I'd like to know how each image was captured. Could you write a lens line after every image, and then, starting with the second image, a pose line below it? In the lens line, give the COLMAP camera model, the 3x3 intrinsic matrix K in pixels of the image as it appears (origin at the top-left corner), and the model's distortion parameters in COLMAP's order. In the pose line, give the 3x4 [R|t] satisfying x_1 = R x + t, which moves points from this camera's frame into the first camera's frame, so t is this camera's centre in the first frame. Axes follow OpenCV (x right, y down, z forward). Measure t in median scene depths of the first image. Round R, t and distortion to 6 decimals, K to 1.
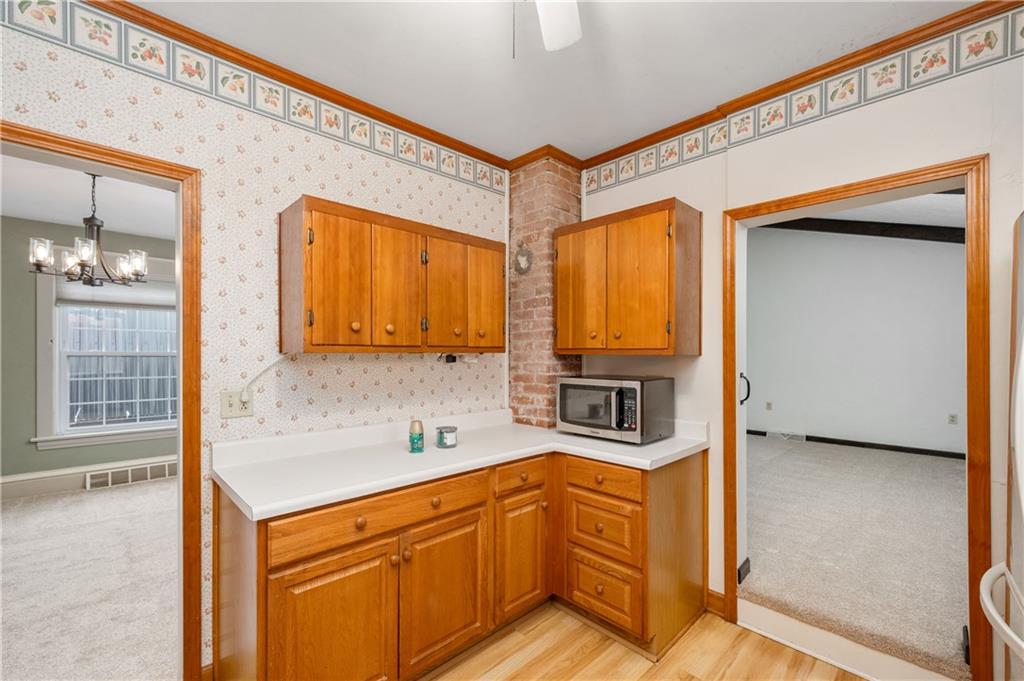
lens RADIAL K [[424.5, 0, 517.5], [0, 424.5, 357.1], [0, 0, 1]] dist [0.000262, 0.000136]
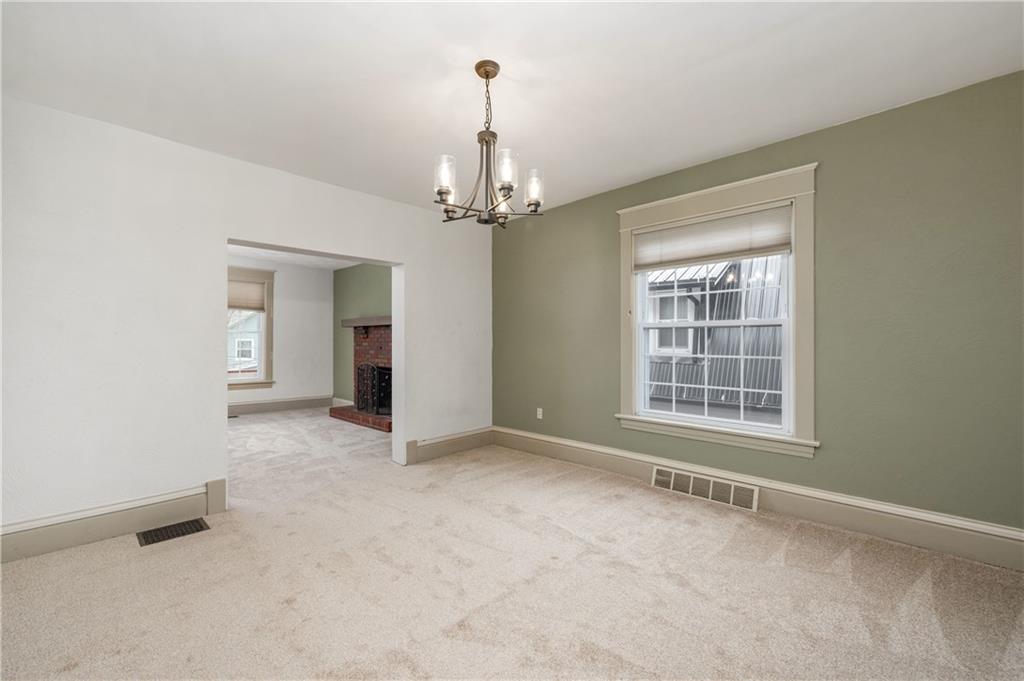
lens RADIAL K [[424.5, 0, 510.9], [0, 424.5, 338.1], [0, 0, 1]] dist [0.000262, 0.000136]
pose [[-0.007418, -0.008910, -0.999933, -0.165472], [0.004039, 0.999952, -0.008940, 0.025609], [0.999964, -0.004105, -0.007381, 0.736261]]
